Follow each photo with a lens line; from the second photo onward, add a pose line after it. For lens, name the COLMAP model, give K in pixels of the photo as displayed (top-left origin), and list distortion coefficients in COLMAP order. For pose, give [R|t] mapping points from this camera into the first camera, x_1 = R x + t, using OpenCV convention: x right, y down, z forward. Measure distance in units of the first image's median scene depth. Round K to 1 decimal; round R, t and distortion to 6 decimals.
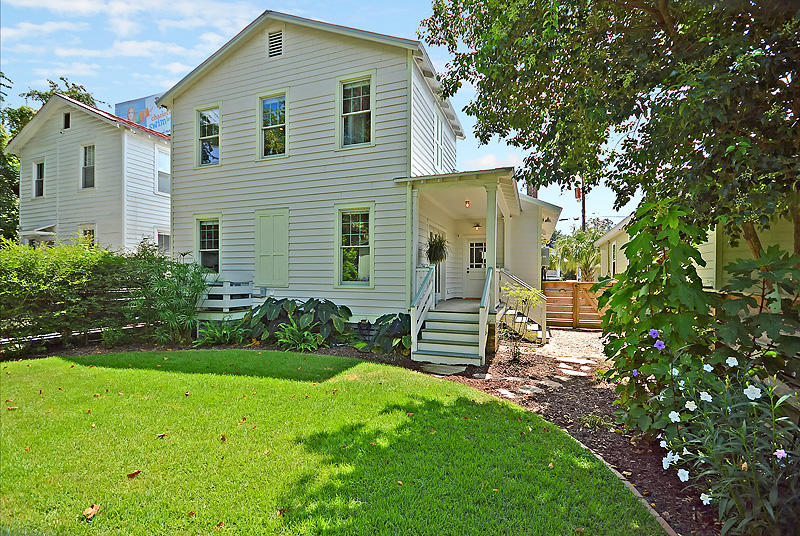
lens RADIAL K [[370.7, 0, 400.0], [0, 370.7, 268.0], [0, 0, 1]] dist [-0.038857, -0.000121]
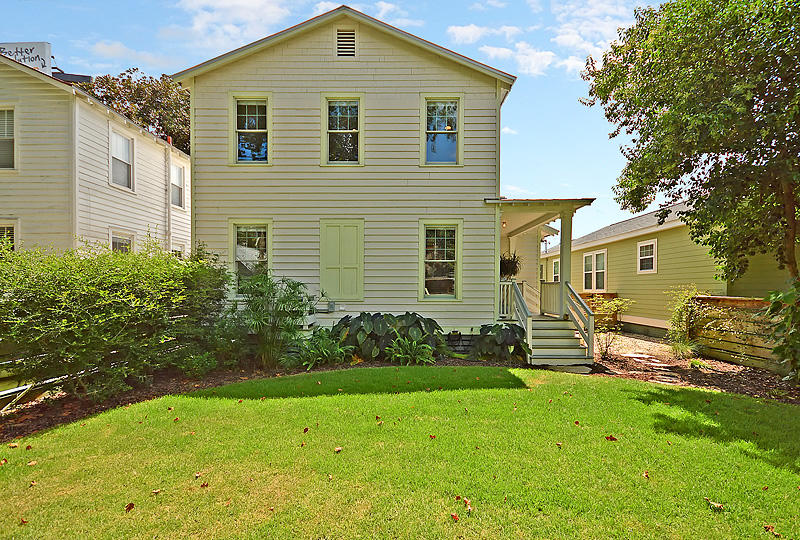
lens RADIAL K [[340.8, 0, 402.4], [0, 340.8, 283.4], [0, 0, 1]] dist [0.001437, 0.000325]
pose [[0.937837, 0.012553, 0.346849, -0.538602], [-0.005378, 0.999751, -0.021643, 0.025739], [-0.347034, 0.018433, 0.937671, 0.140744]]
